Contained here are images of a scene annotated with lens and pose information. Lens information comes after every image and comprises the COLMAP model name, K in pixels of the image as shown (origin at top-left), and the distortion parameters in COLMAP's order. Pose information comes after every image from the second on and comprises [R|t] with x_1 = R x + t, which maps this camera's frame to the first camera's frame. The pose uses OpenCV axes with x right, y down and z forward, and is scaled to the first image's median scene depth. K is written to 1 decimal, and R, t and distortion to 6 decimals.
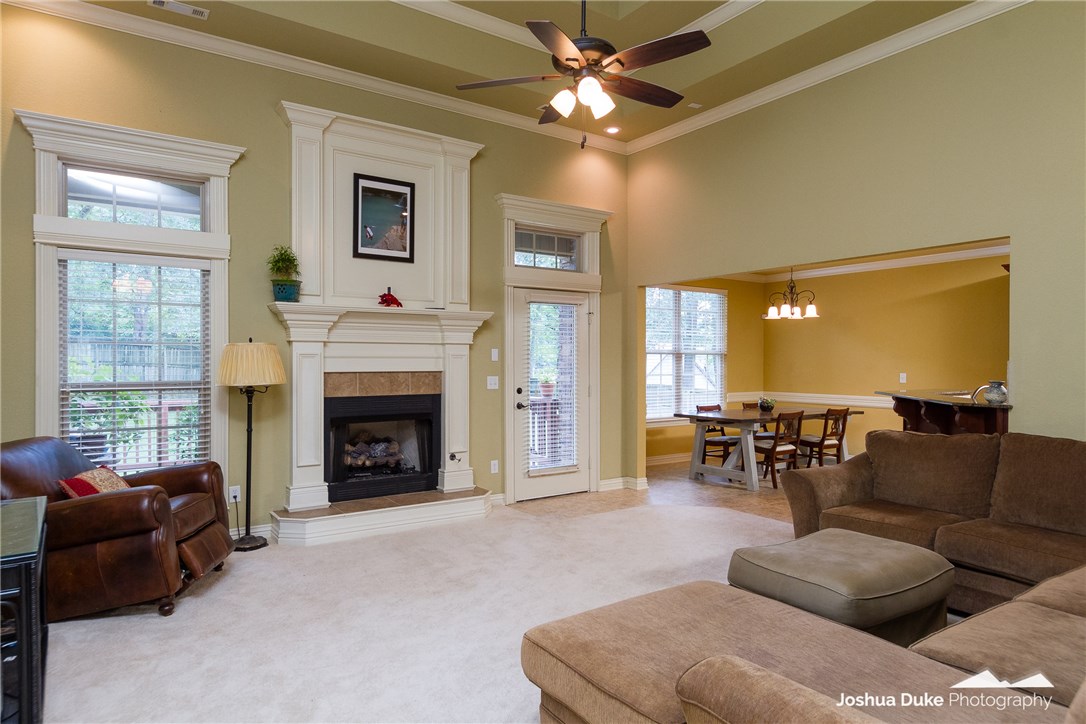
lens RADIAL K [[653.1, 0, 543.0], [0, 653.1, 362.0], [0, 0, 1]] dist [-0.002765, -0.000468]
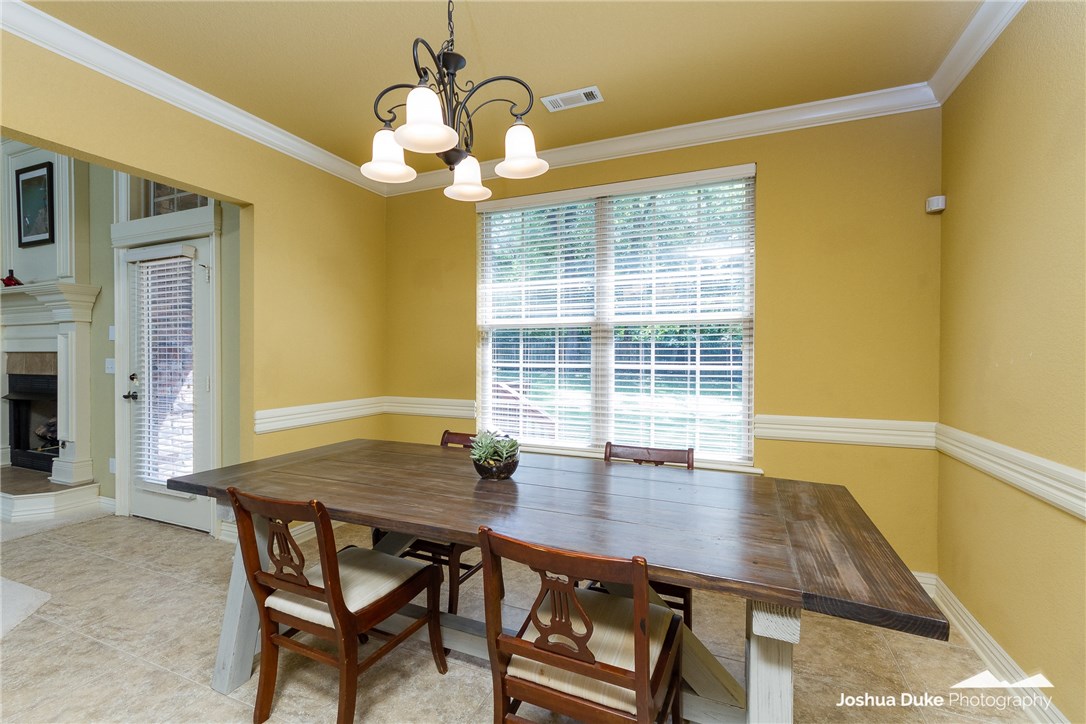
lens RADIAL K [[419.2, 0, 484.1], [0, 419.2, 359.4], [0, 0, 1]] dist [0.014515, 0.000102]
pose [[0.539414, 0.007546, -0.842007, 0.676552], [-0.003303, 0.999971, 0.006846, 0.018639], [0.842034, -0.000912, 0.539424, 1.160283]]
